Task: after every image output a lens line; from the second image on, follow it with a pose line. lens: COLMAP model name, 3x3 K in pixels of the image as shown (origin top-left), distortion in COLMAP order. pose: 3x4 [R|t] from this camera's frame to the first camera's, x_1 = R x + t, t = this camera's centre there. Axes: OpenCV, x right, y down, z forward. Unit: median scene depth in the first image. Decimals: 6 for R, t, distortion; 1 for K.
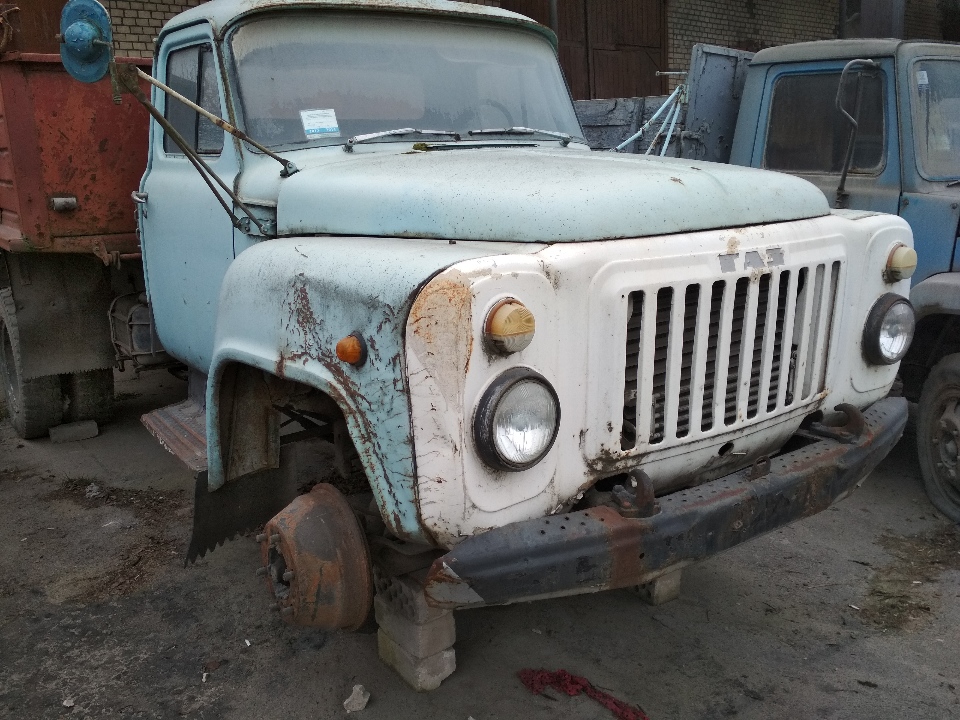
lens RADIAL K [[853.5, 0, 480.8], [0, 853.5, 363.7], [0, 0, 1]] dist [0.097443, -0.197155]
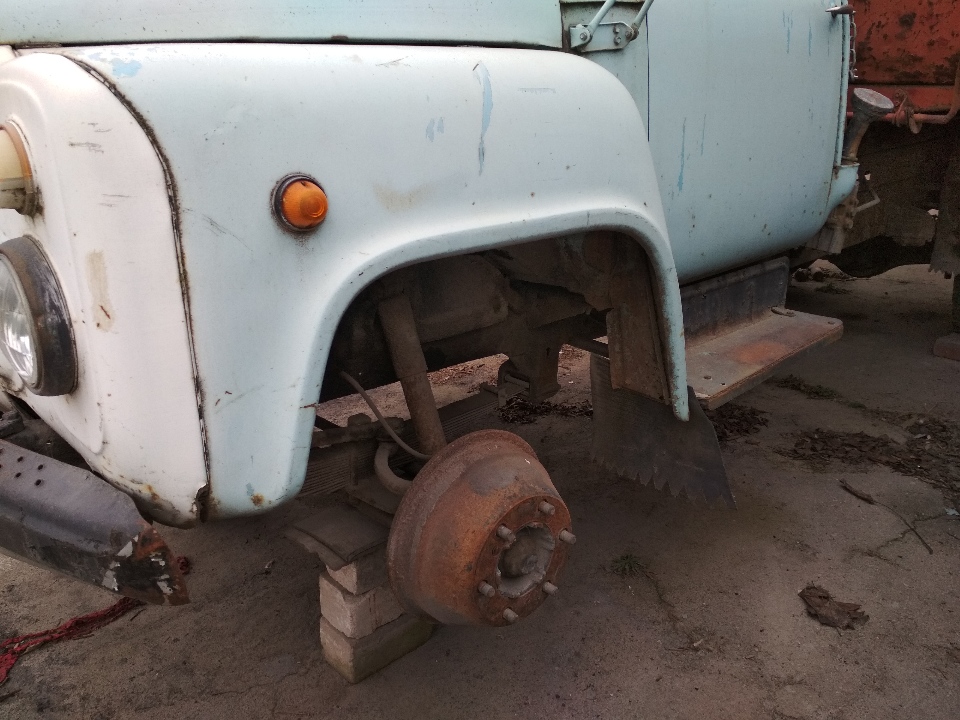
lens RADIAL K [[853.5, 0, 480.6], [0, 853.5, 364.4], [0, 0, 1]] dist [0.097443, -0.197155]
pose [[0.128224, 0.338737, -0.932103, 1.181475], [-0.214132, 0.927148, 0.307480, -0.260623], [0.968352, 0.160166, 0.191417, 1.451627]]
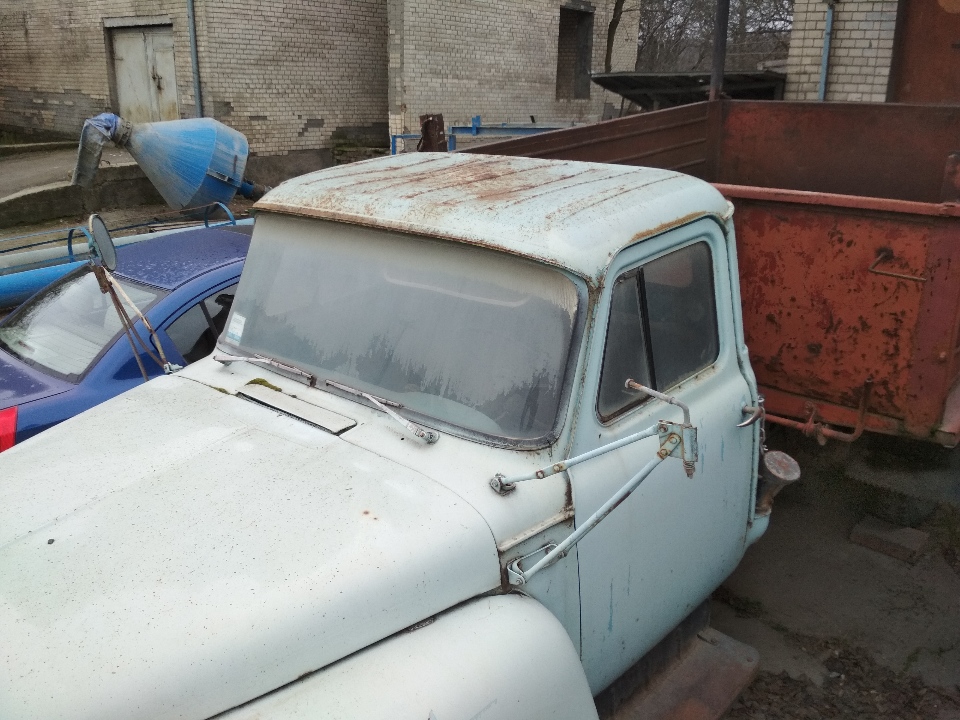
lens RADIAL K [[853.5, 0, 481.8], [0, 853.5, 362.1], [0, 0, 1]] dist [0.097443, -0.197155]
pose [[0.197245, 0.364778, -0.909962, 1.066904], [-0.202547, 0.923334, 0.326234, -0.832471], [0.959202, 0.119962, 0.256007, 1.350206]]
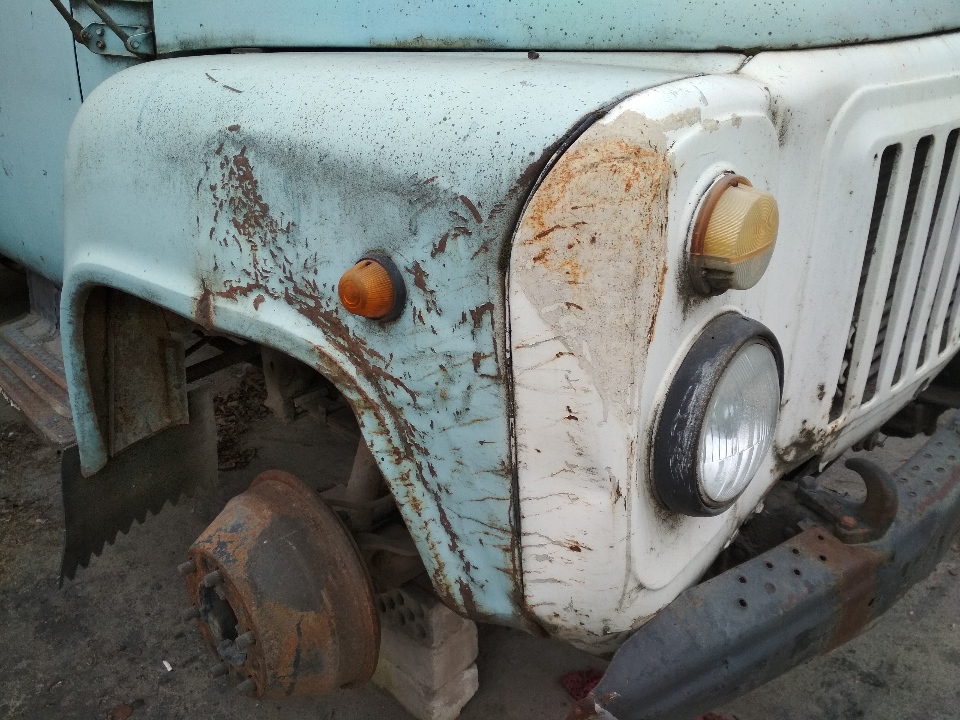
lens RADIAL K [[853.5, 0, 478.8], [0, 853.5, 359.8], [0, 0, 1]] dist [0.097443, -0.197155]
pose [[0.988383, -0.063661, 0.138006, -0.143649], [0.037855, 0.982546, 0.182128, -0.056799], [-0.147192, -0.174788, 0.973542, 0.458522]]
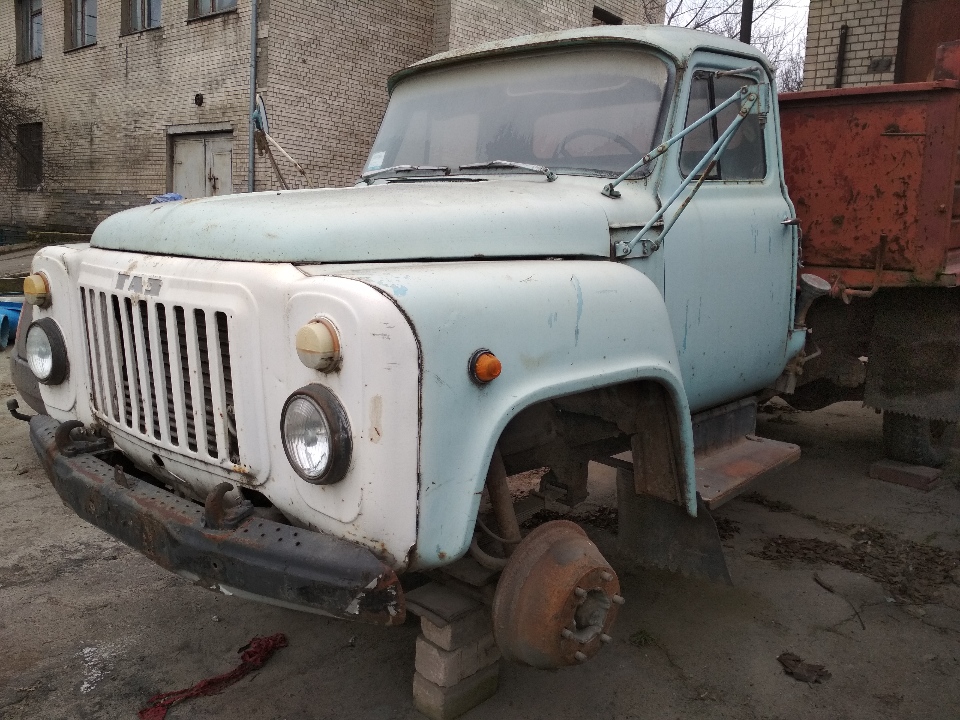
lens RADIAL K [[853.5, 0, 482.6], [0, 853.5, 368.0], [0, 0, 1]] dist [0.097443, -0.197155]
pose [[0.183539, 0.208336, -0.960682, 1.485761], [-0.242144, 0.956752, 0.161222, -0.306046], [0.952722, 0.203033, 0.226048, 1.219867]]
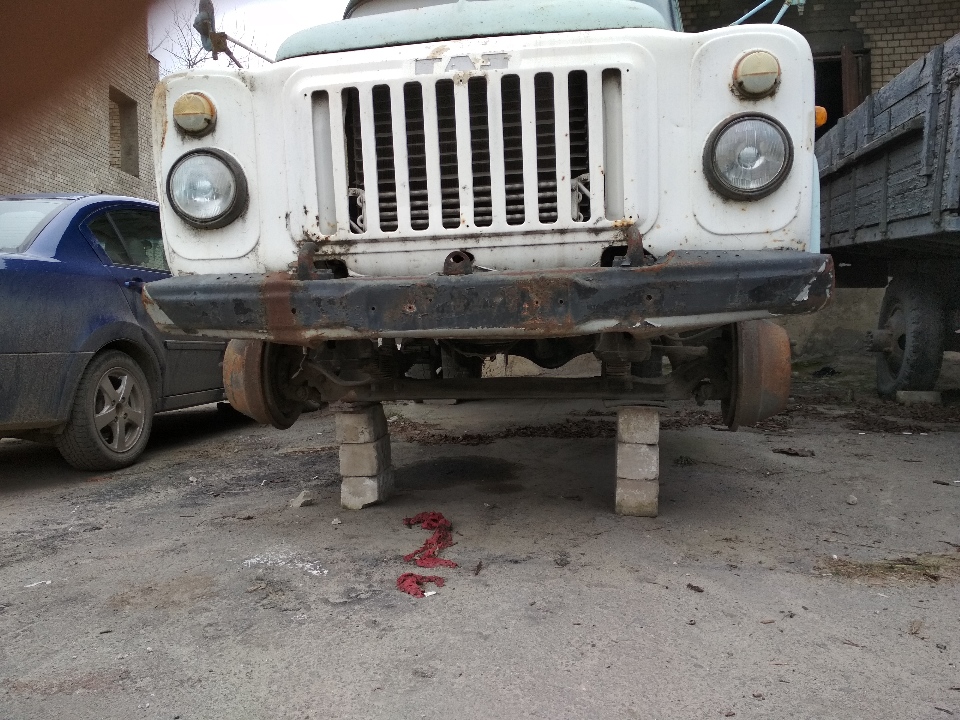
lens RADIAL K [[853.5, 0, 482.6], [0, 853.5, 368.9], [0, 0, 1]] dist [0.097443, -0.197155]
pose [[0.723517, 0.038170, -0.689250, 1.104121], [-0.135551, 0.986887, -0.087637, 0.345248], [0.676867, 0.156836, 0.719204, 0.328600]]
